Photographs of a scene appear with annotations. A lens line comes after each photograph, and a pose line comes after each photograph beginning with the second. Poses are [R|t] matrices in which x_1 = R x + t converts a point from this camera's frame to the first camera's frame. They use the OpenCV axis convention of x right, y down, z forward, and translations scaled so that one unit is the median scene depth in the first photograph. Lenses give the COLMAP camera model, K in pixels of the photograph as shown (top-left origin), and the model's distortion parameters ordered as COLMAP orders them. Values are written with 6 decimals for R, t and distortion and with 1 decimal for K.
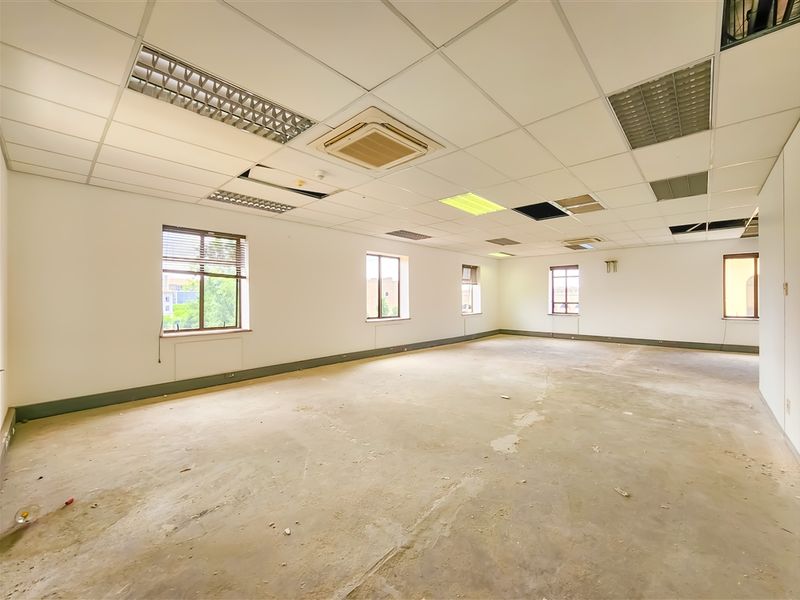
lens RADIAL K [[325.1, 0, 403.0], [0, 325.1, 297.6], [0, 0, 1]] dist [-0.001994, -0.001810]
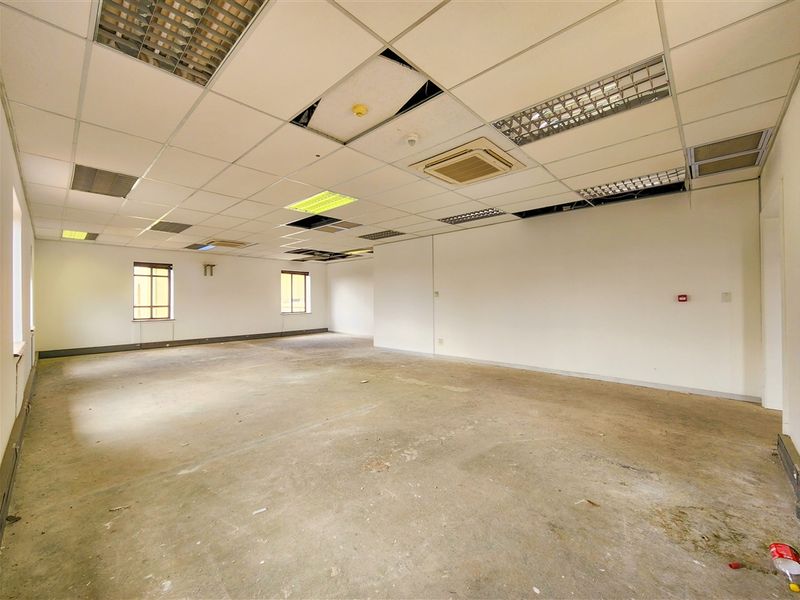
lens RADIAL K [[325.1, 0, 399.9], [0, 325.1, 297.2], [0, 0, 1]] dist [-0.001994, -0.001810]
pose [[0.021135, 0.009092, 0.999735, -1.044797], [0.008816, 0.999918, -0.009280, 0.012748], [-0.999738, 0.009010, 0.021053, 1.018287]]
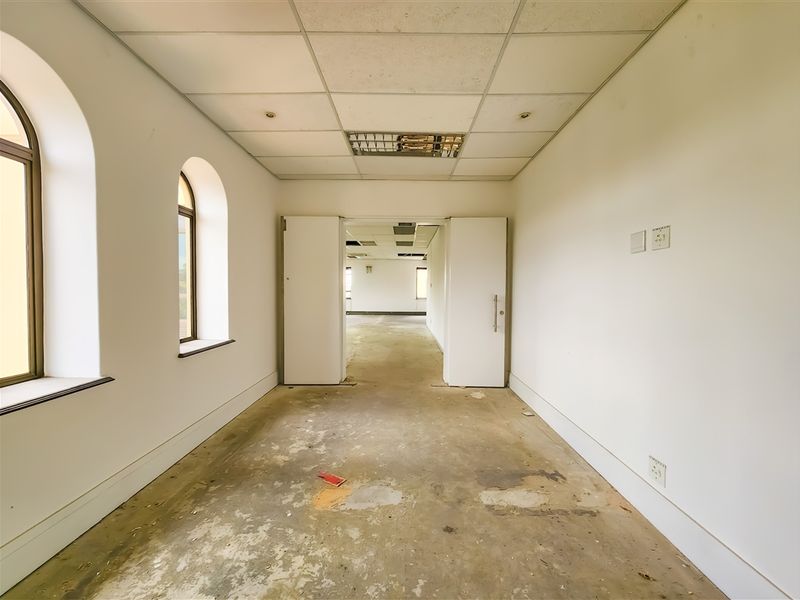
lens RADIAL K [[325.1, 0, 399.3], [0, 325.1, 299.9], [0, 0, 1]] dist [-0.001994, -0.001810]
pose [[0.746472, -0.005170, 0.665397, -1.003517], [-0.025908, 0.998986, 0.036826, -0.013860], [-0.664912, -0.044729, 0.745581, -1.017590]]
